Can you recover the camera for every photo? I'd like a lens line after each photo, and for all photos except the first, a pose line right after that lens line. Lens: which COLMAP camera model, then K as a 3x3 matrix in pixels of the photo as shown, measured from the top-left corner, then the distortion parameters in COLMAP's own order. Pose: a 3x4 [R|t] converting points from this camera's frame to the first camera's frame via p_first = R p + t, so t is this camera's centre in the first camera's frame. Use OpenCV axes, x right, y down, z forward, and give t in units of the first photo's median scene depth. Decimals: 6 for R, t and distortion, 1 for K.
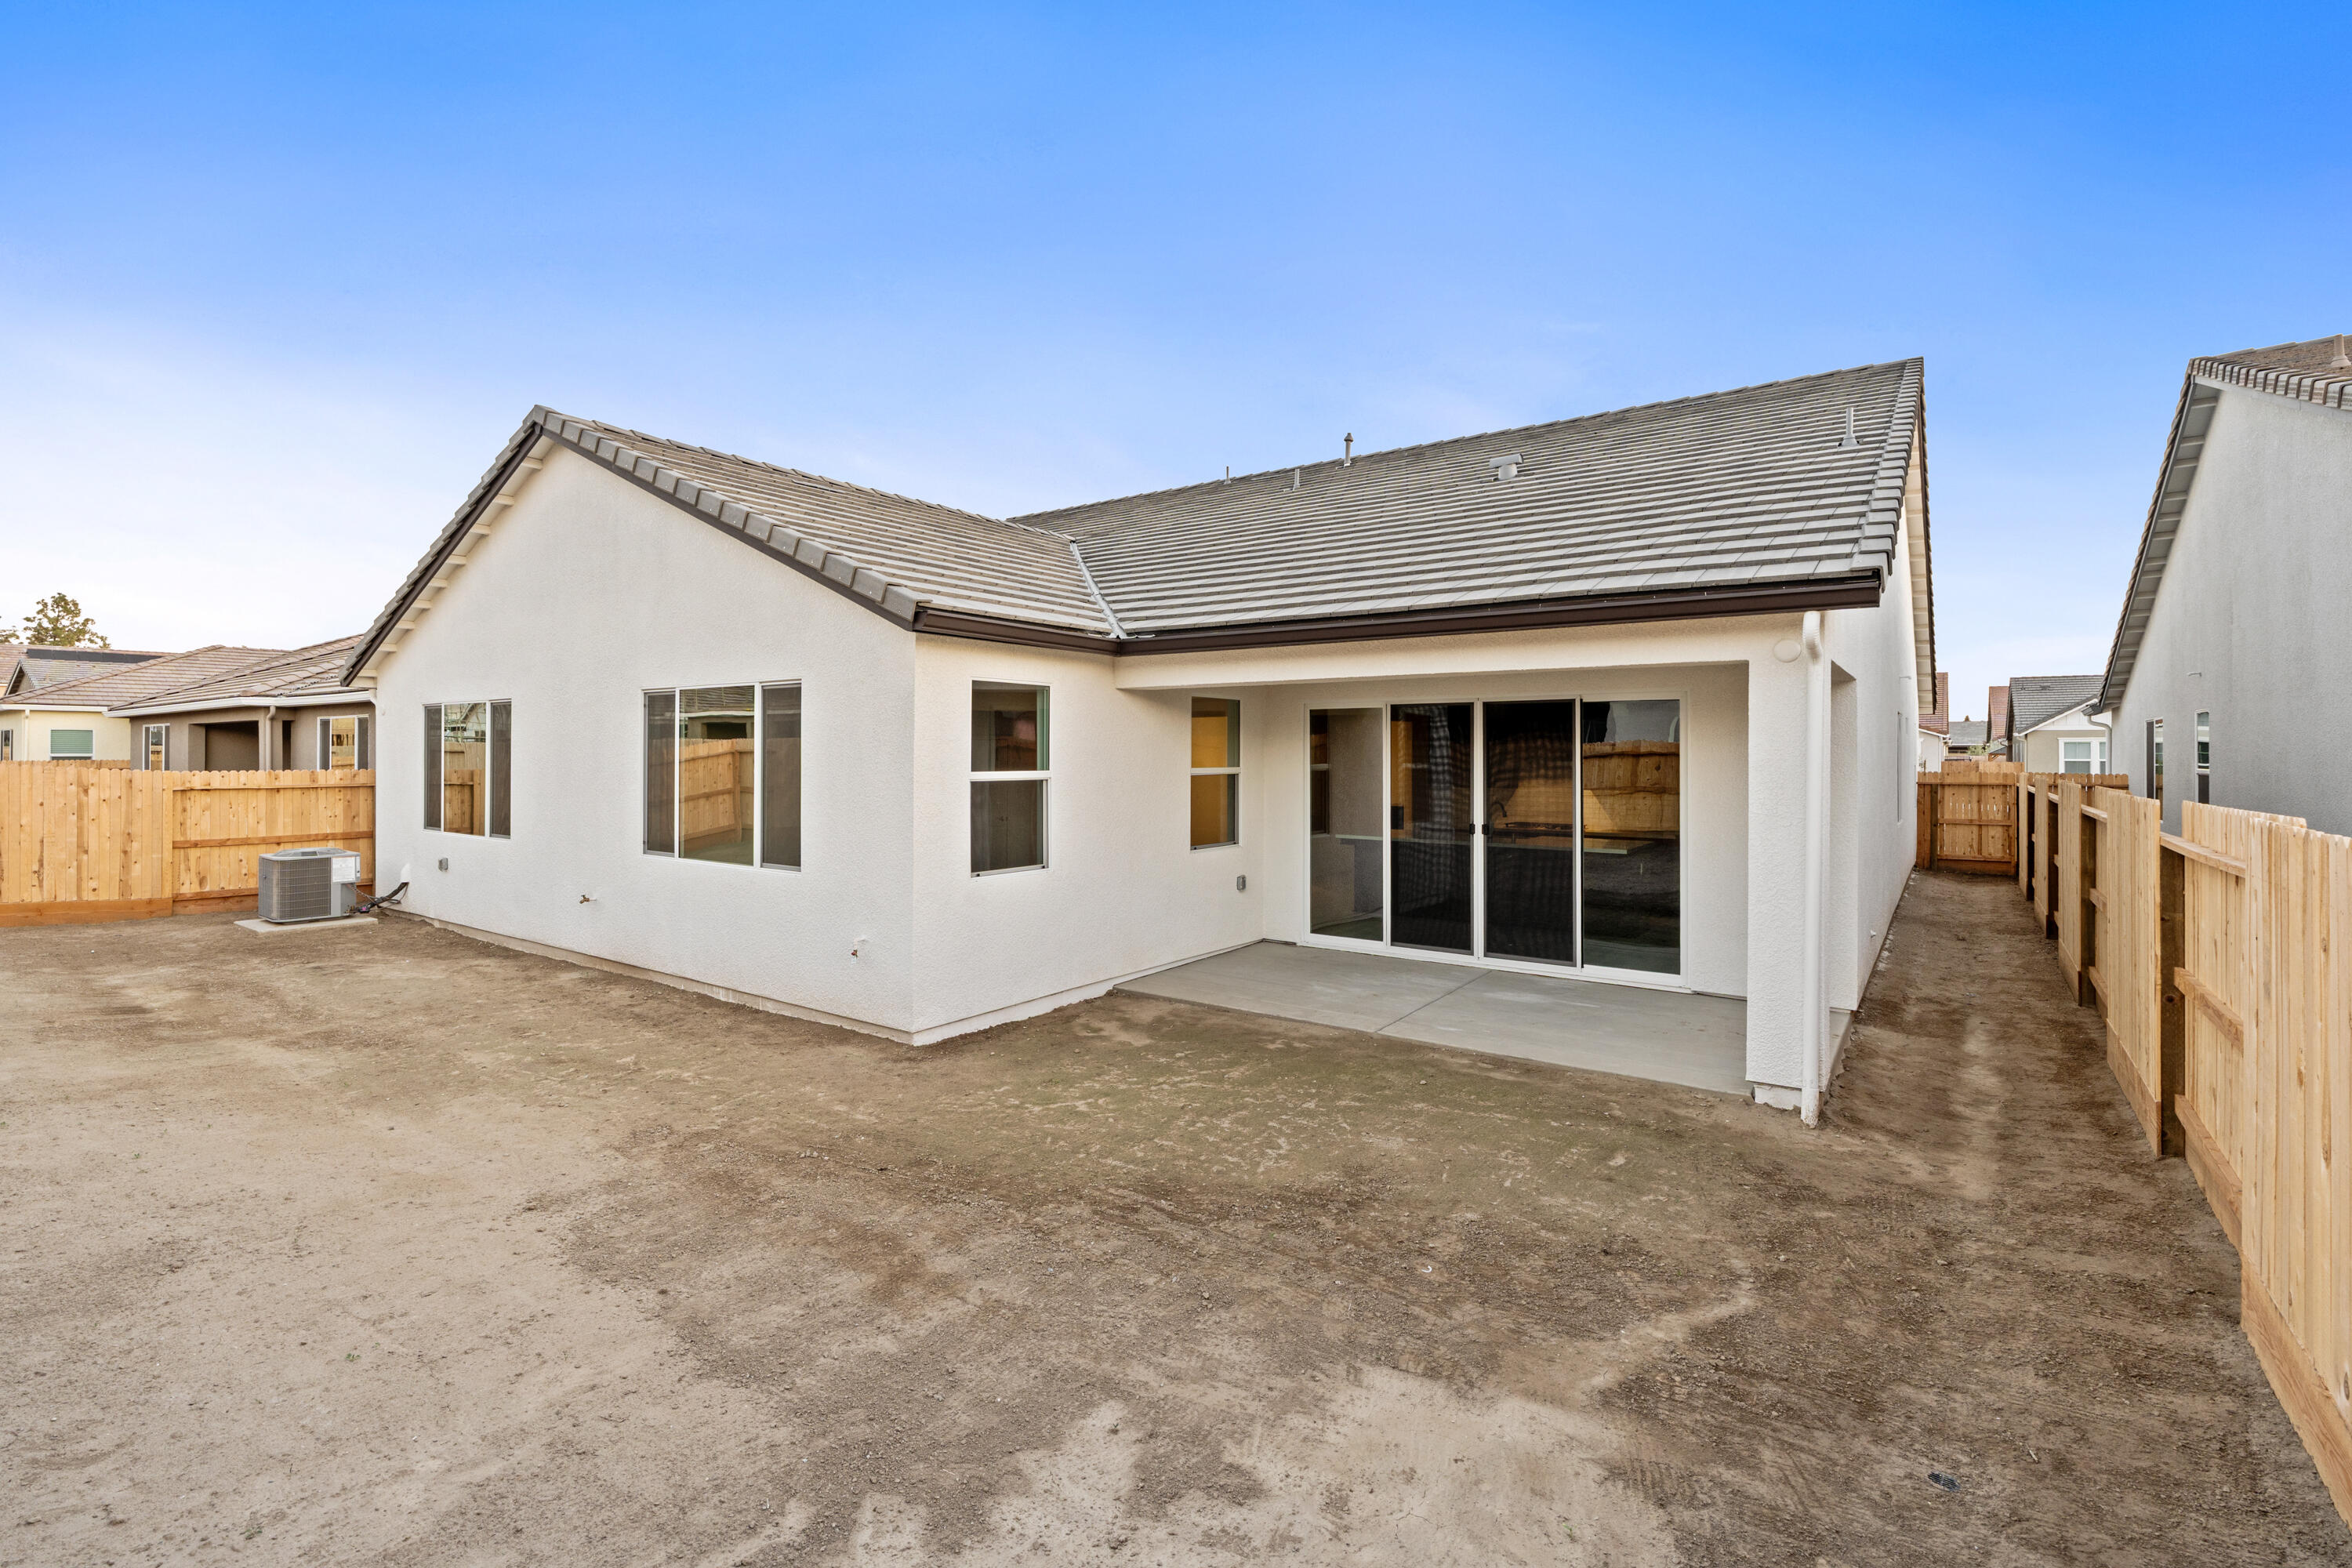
lens RADIAL K [[1069.4, 0, 1175.8], [0, 1069.4, 752.8], [0, 0, 1]] dist [0.000336, 0.000697]
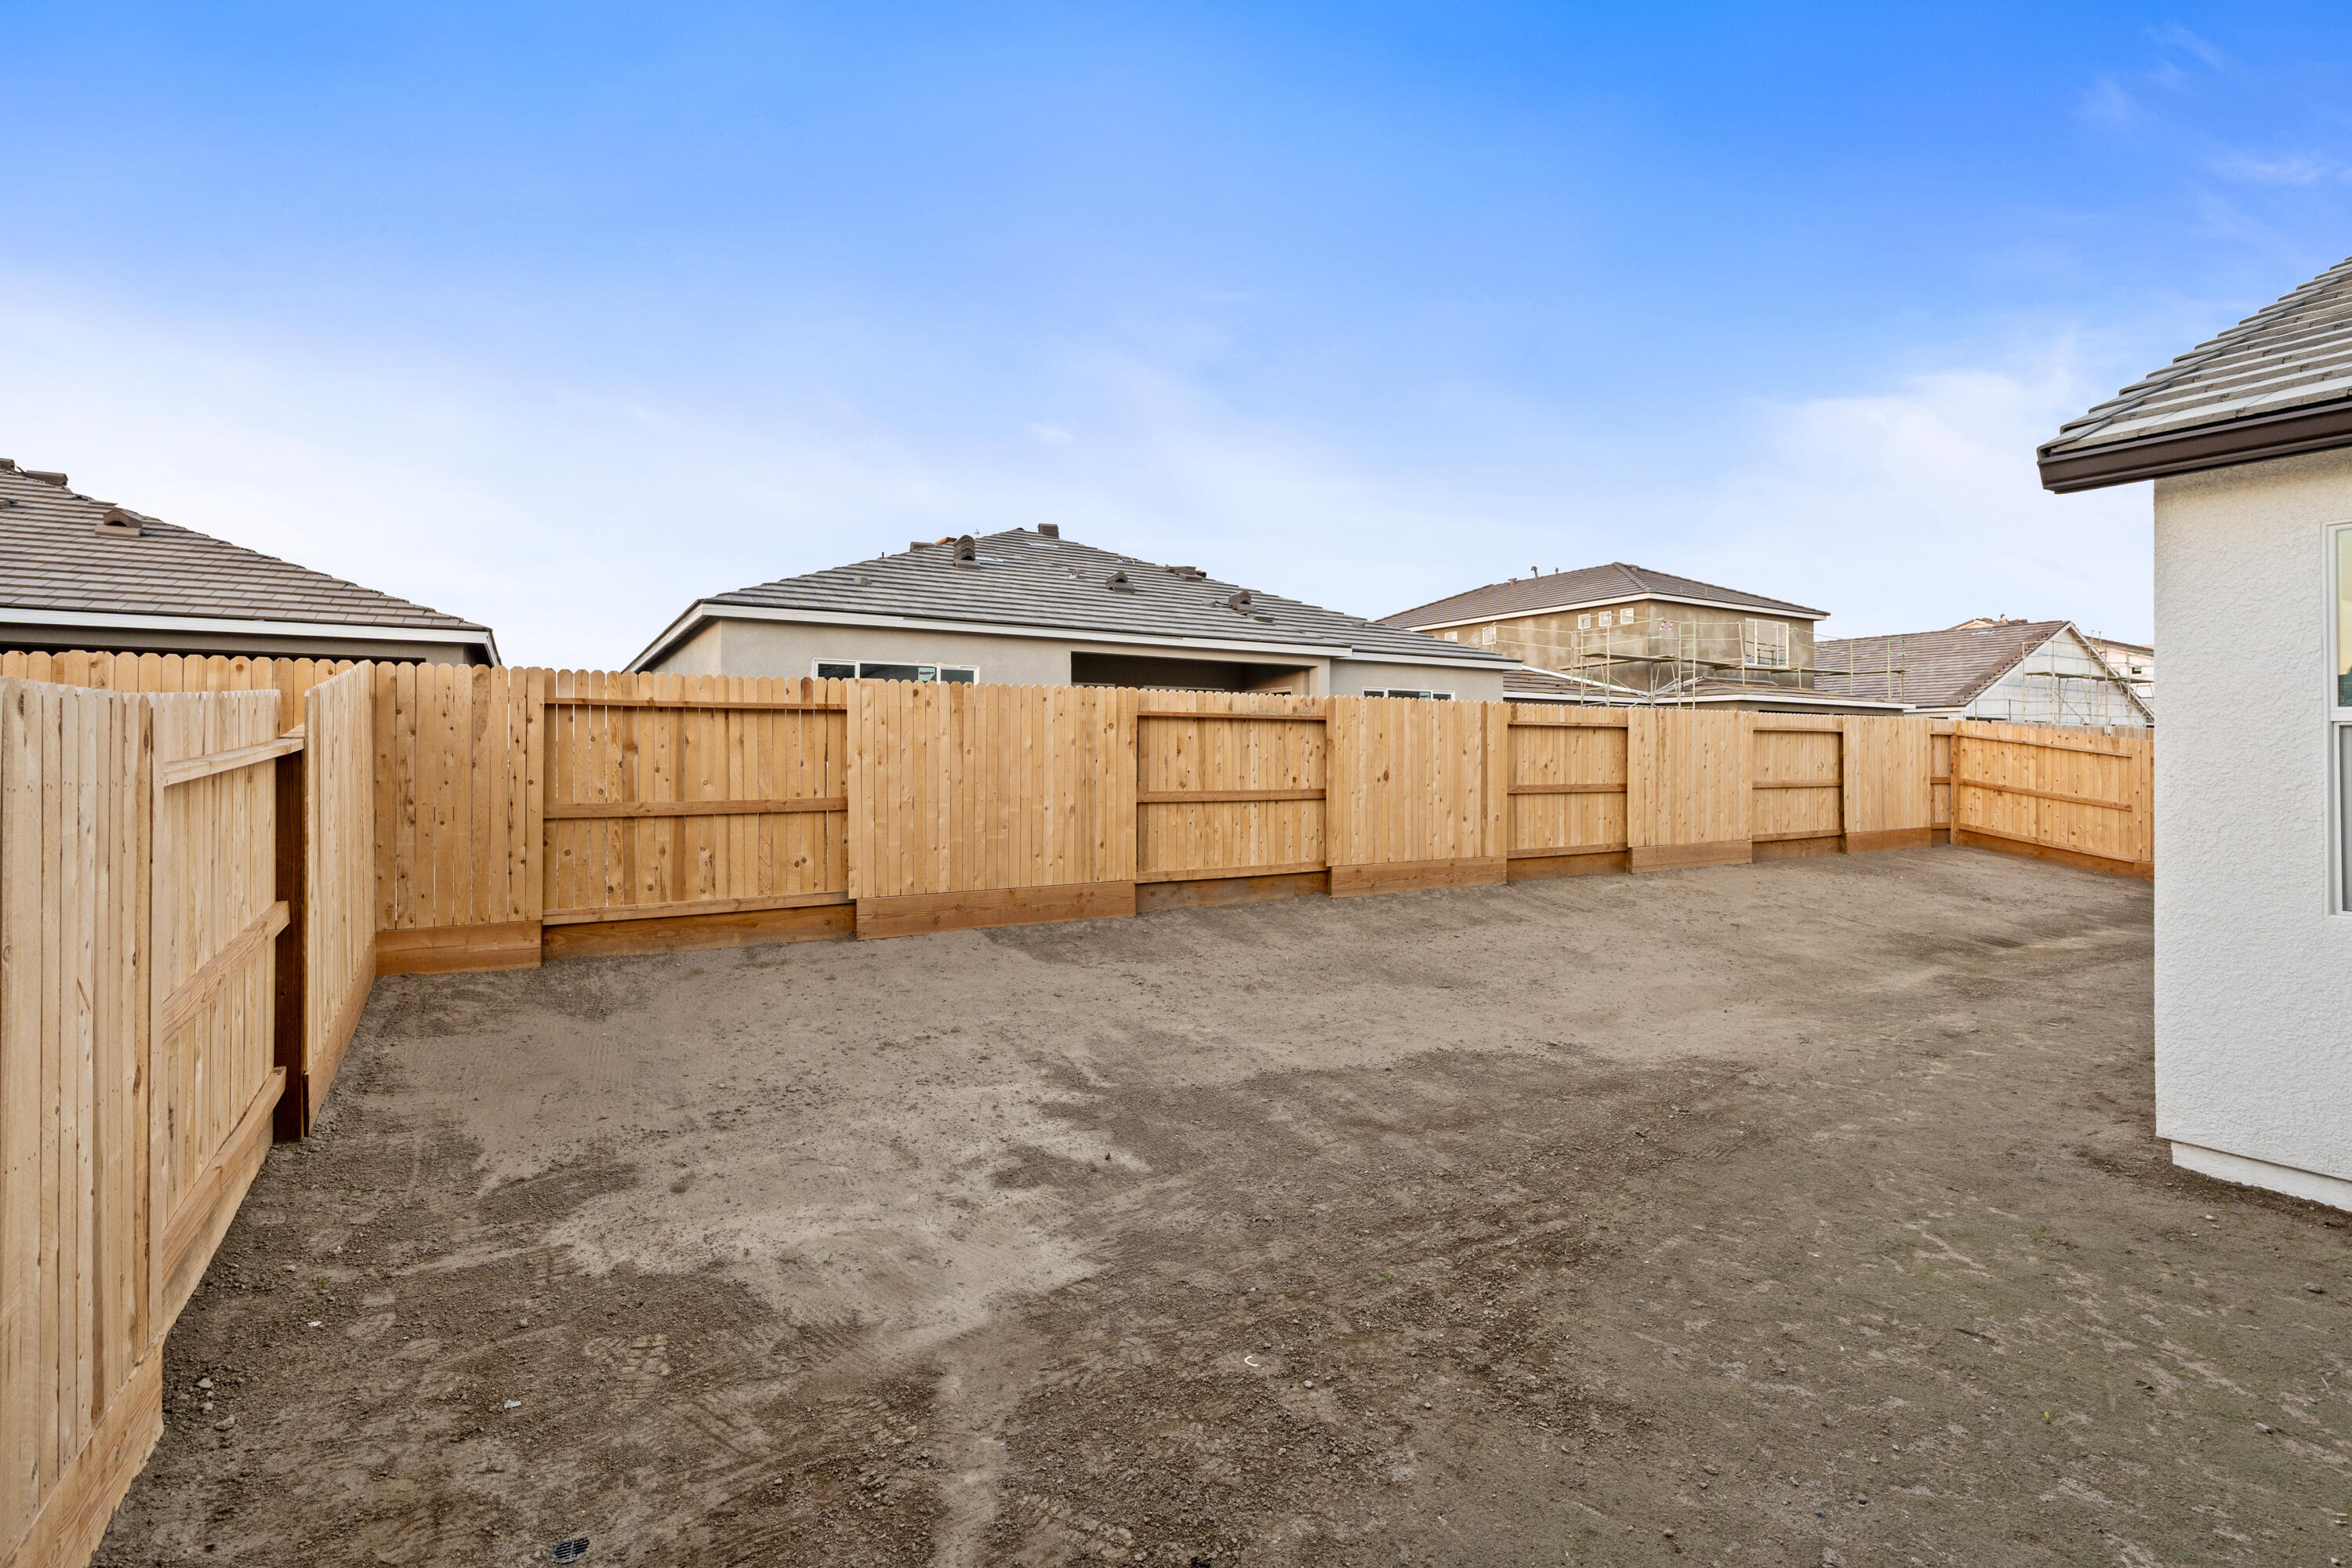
lens RADIAL K [[1069.4, 0, 1175.8], [0, 1069.4, 752.8], [0, 0, 1]] dist [0.000336, 0.000697]
pose [[-0.385649, -0.006363, -0.922624, 0.683576], [-0.002751, 0.999980, -0.005747, 0.061826], [0.922642, 0.000322, -0.385658, 0.919172]]
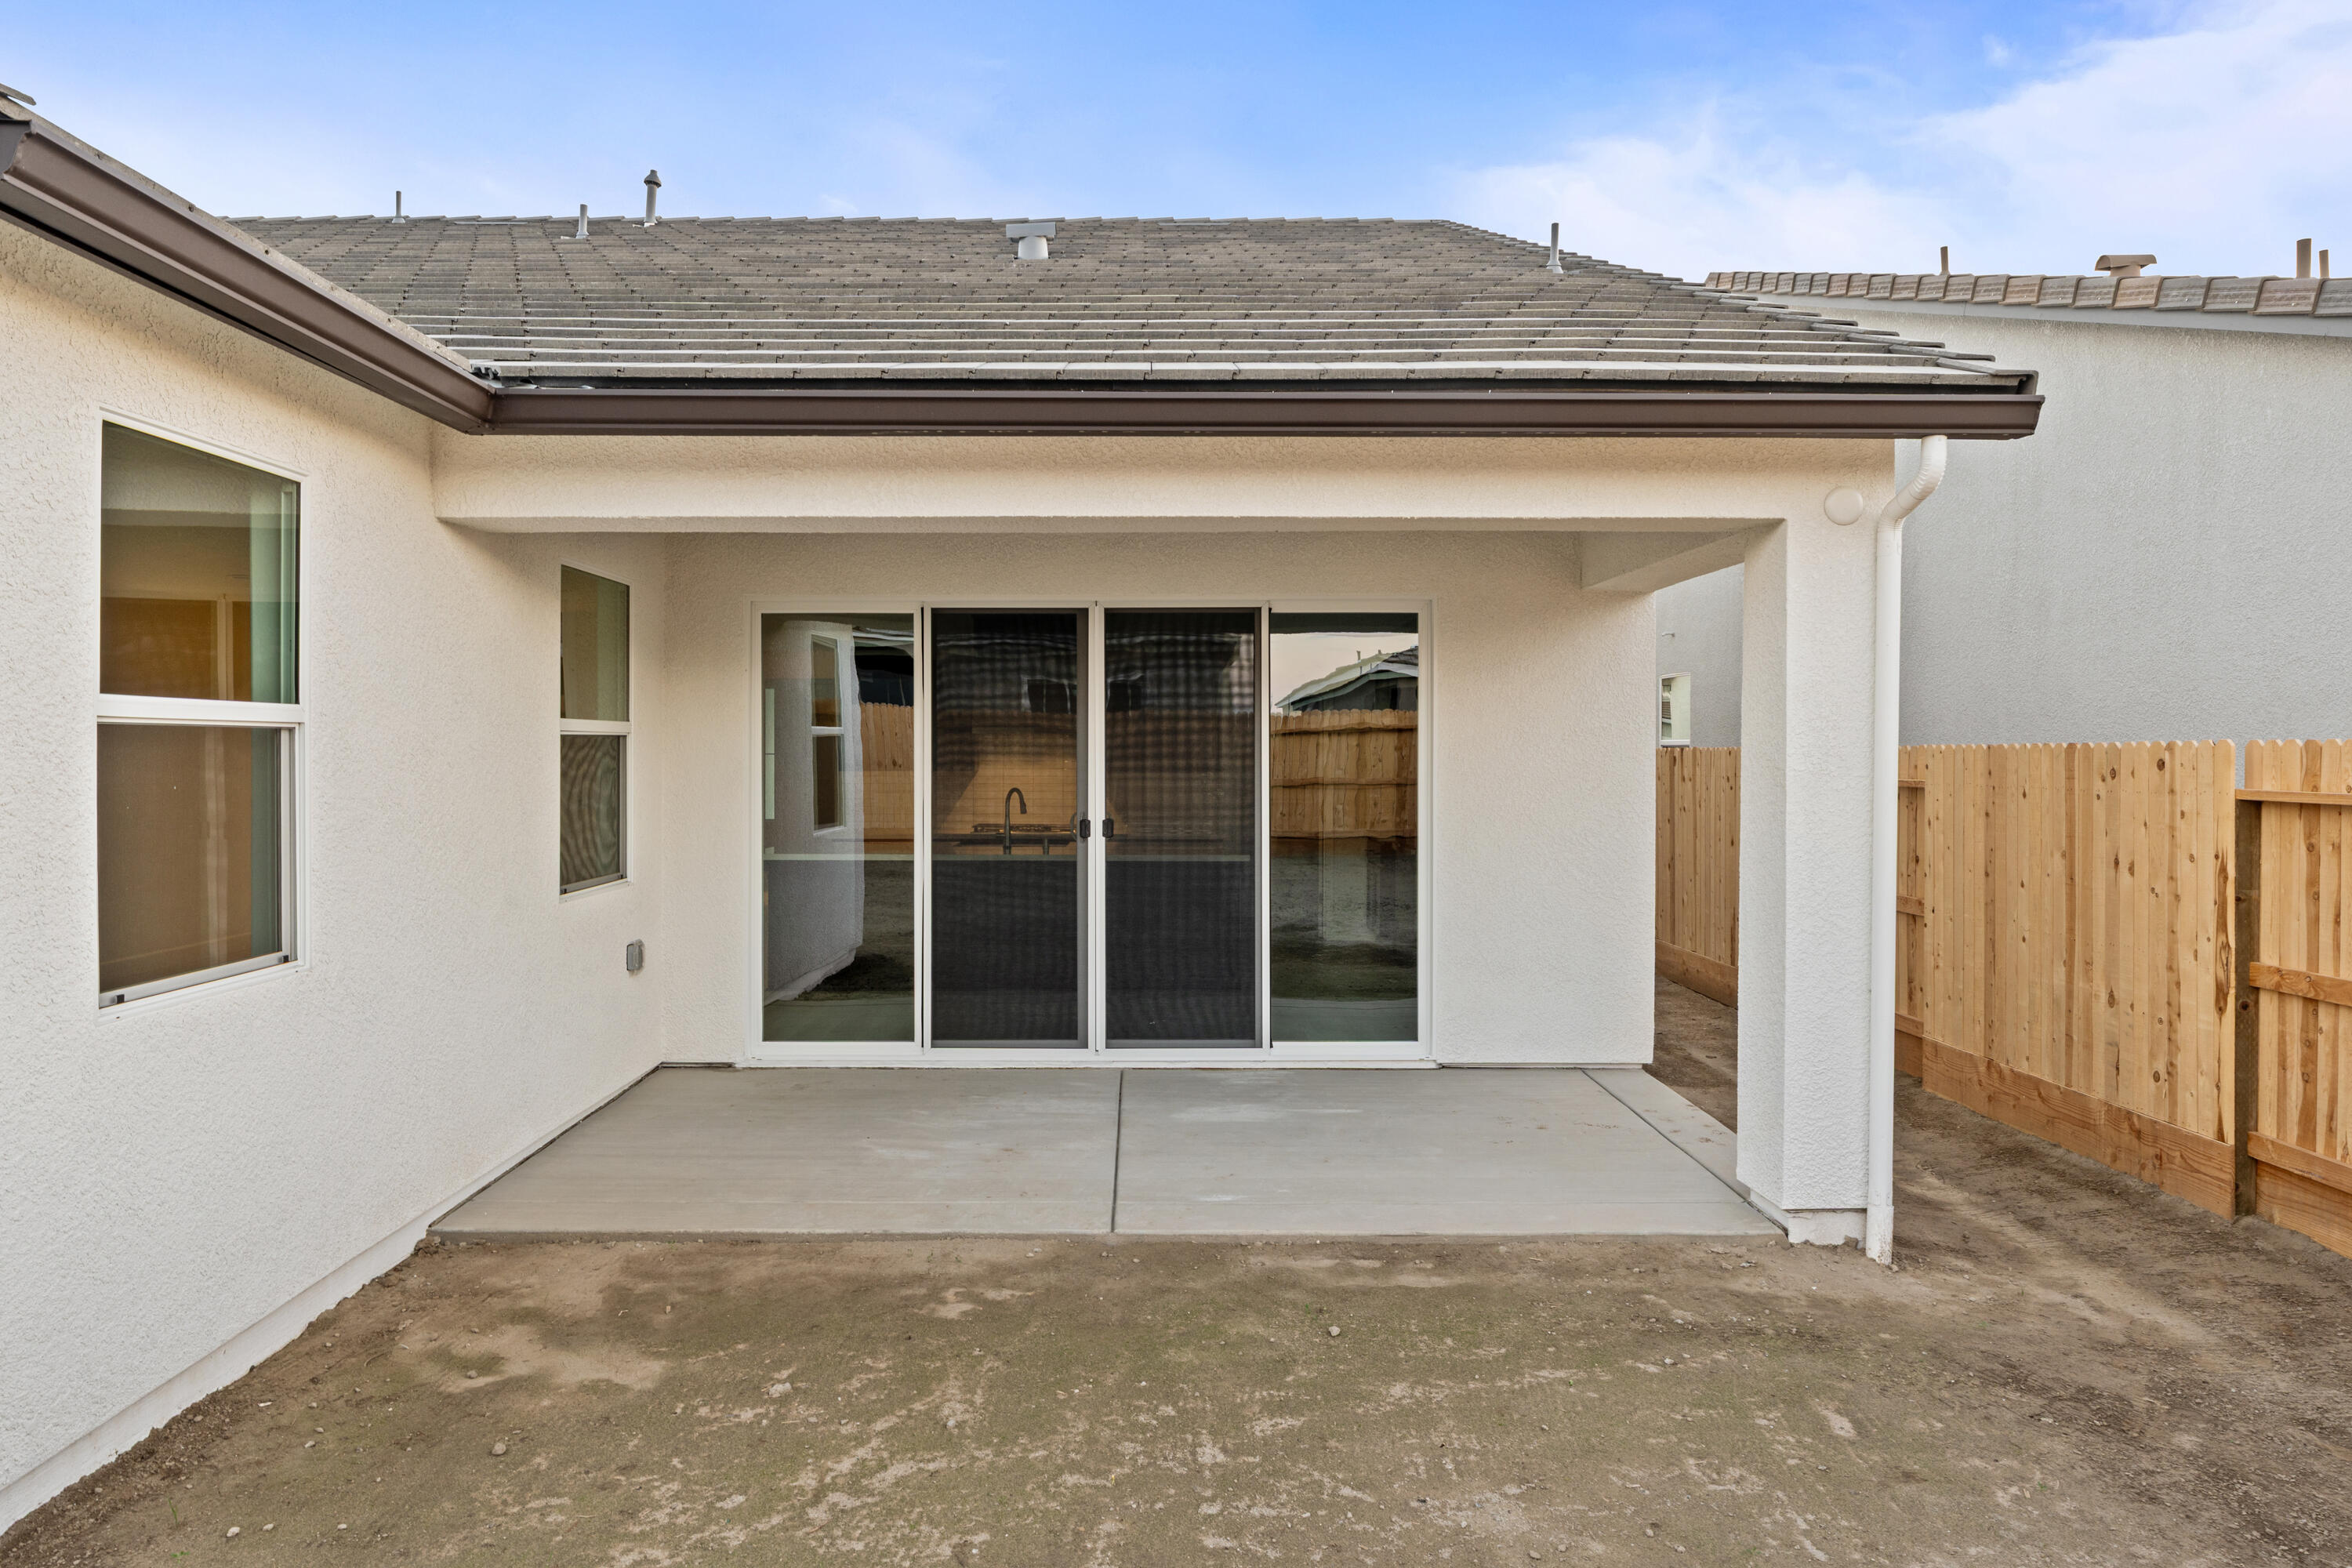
lens RADIAL K [[1444.5, 0, 1138.7], [0, 1444.5, 756.2], [0, 0, 1]] dist [0.001811, 0.000658]
pose [[0.805935, -0.002991, 0.591996, -0.266807], [0.000186, 0.999988, 0.004800, 0.047791], [-0.592004, -0.003758, 0.805926, 0.597163]]
